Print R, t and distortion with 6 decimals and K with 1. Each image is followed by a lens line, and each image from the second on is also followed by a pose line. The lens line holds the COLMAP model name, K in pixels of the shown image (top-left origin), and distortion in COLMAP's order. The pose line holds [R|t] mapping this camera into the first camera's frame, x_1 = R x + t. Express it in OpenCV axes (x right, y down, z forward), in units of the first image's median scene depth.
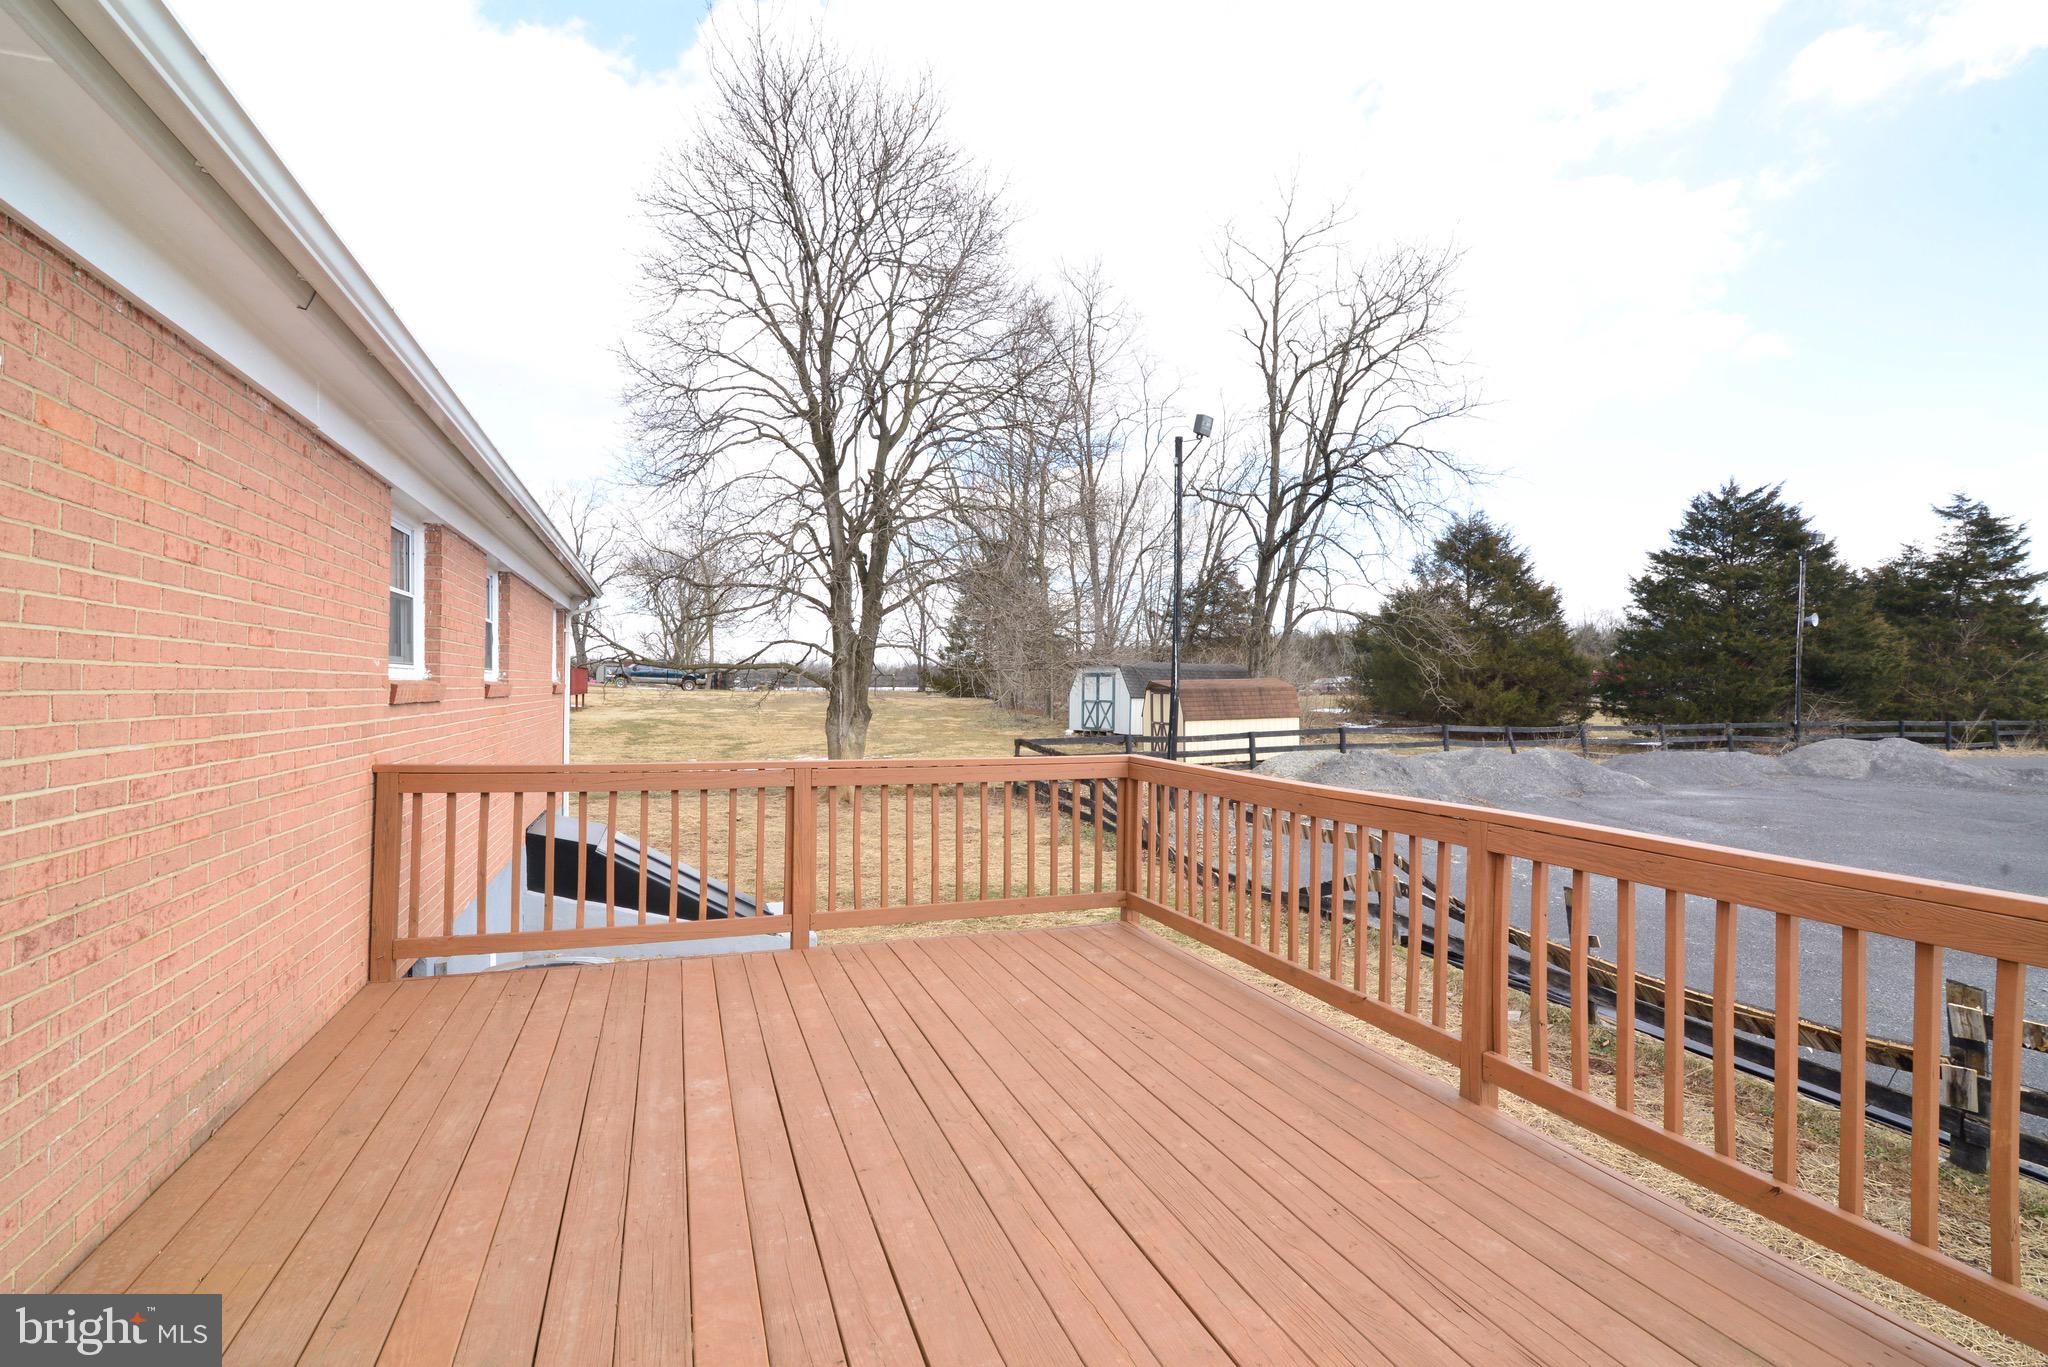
lens RADIAL K [[931.1, 0, 1016.8], [0, 931.1, 688.6], [0, 0, 1]] dist [-0.020309, 0.001603]
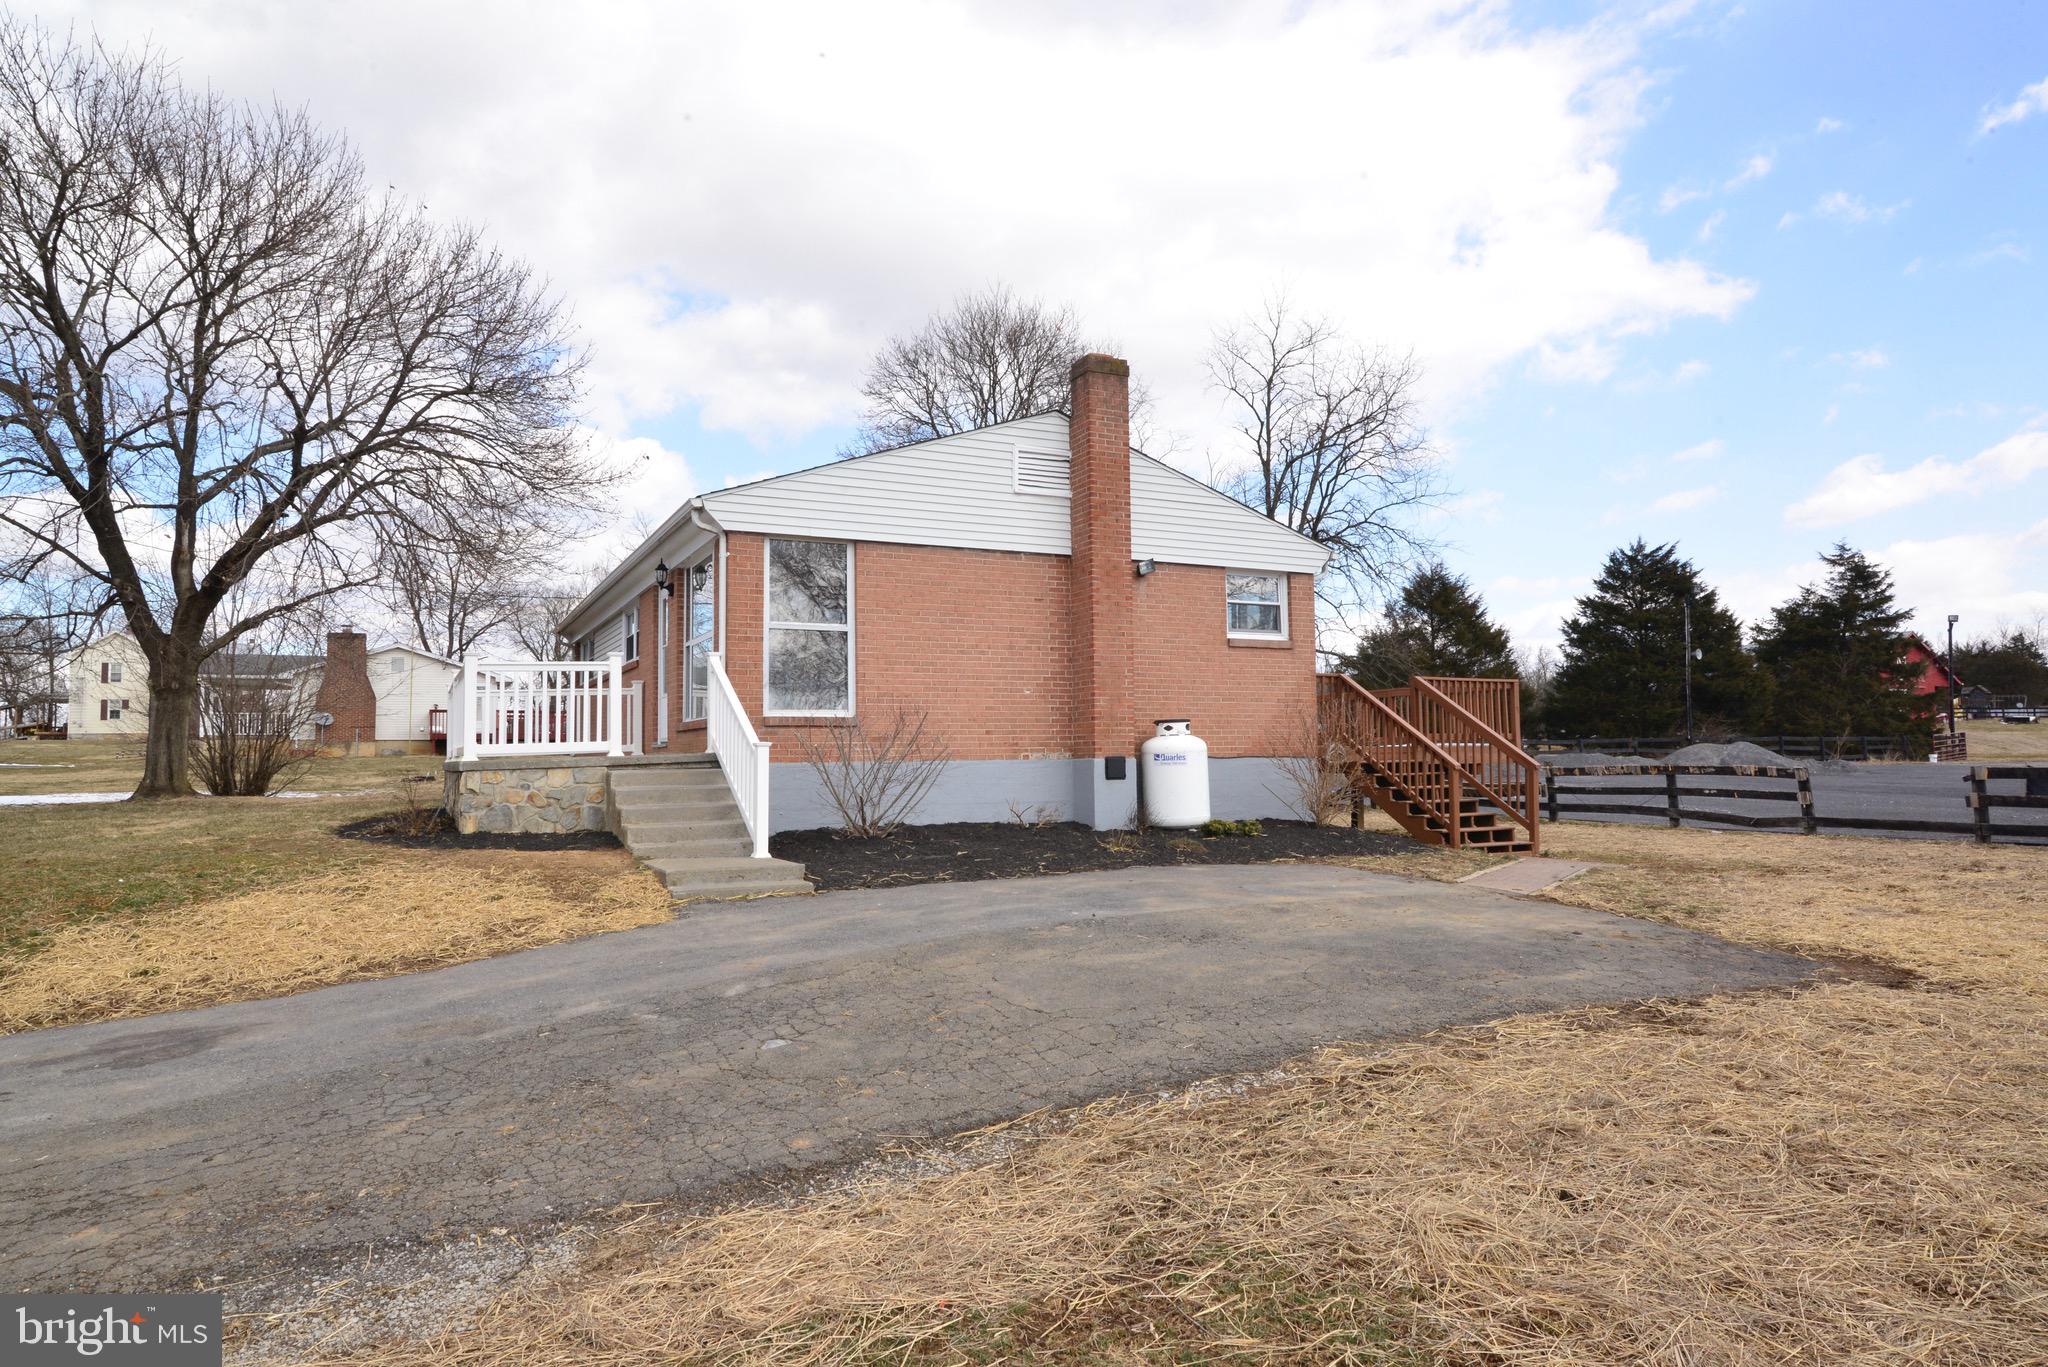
lens RADIAL K [[1248.6, 0, 1024.0], [0, 1248.6, 683.5], [0, 0, 1]] dist [-0.001459, -0.000538]
pose [[0.993247, -0.013543, 0.115226, -0.217723], [0.020746, 0.997889, -0.061545, 0.046574], [-0.114149, 0.063520, 0.991431, -0.531317]]
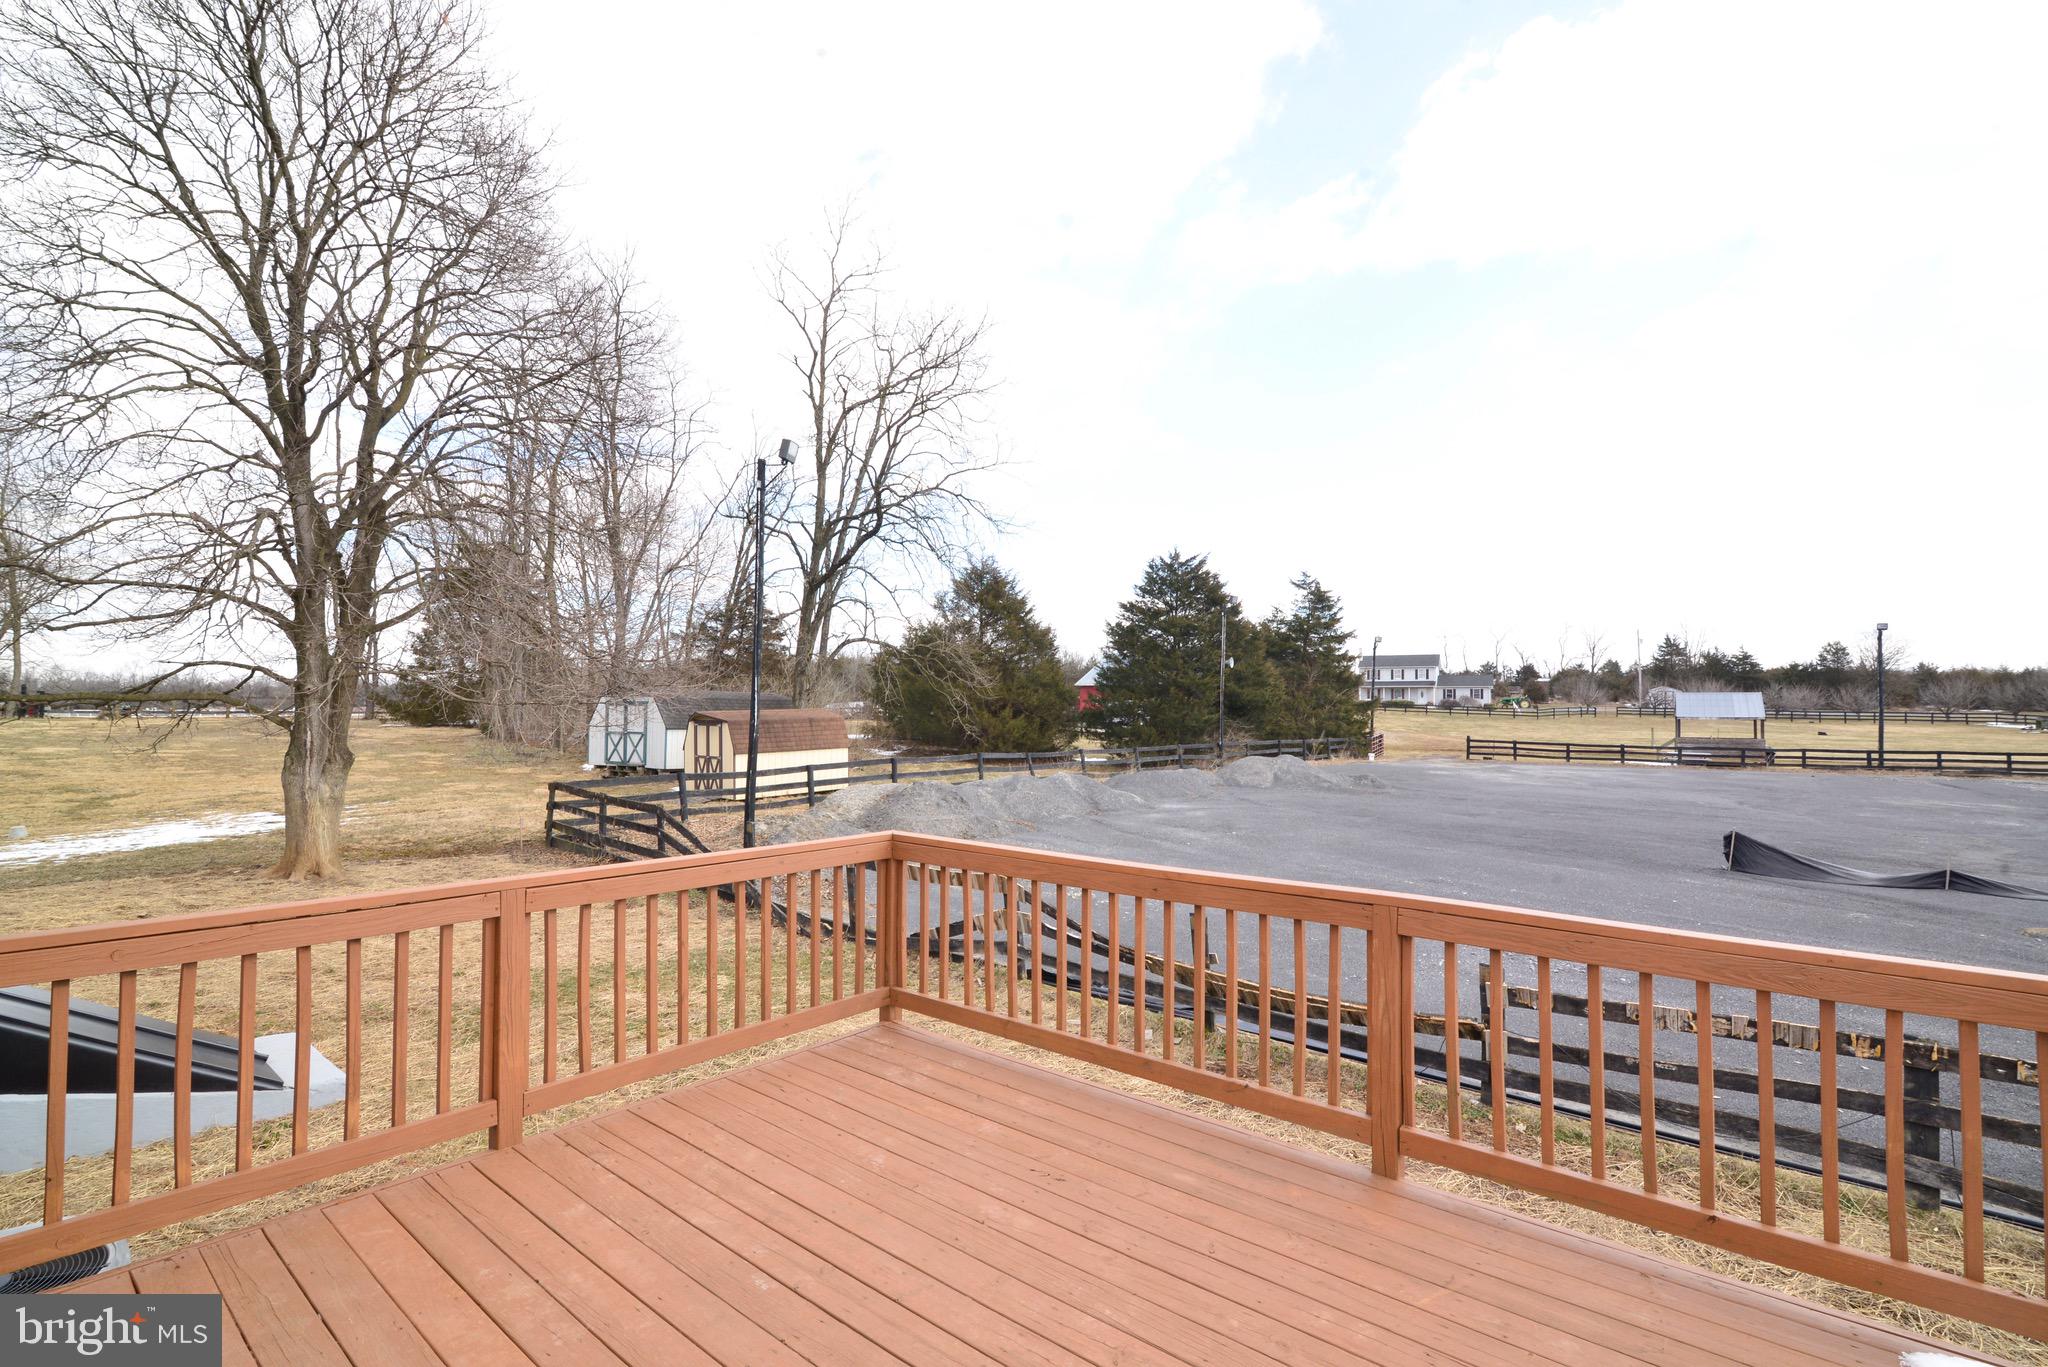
lens RADIAL K [[931.1, 0, 1016.8], [0, 931.1, 688.6], [0, 0, 1]] dist [-0.020309, 0.001603]
pose [[0.863578, 0.011324, 0.504089, -0.039497], [0.000633, 0.999723, -0.023544, -0.007854], [-0.504215, 0.020651, 0.863331, 0.029735]]
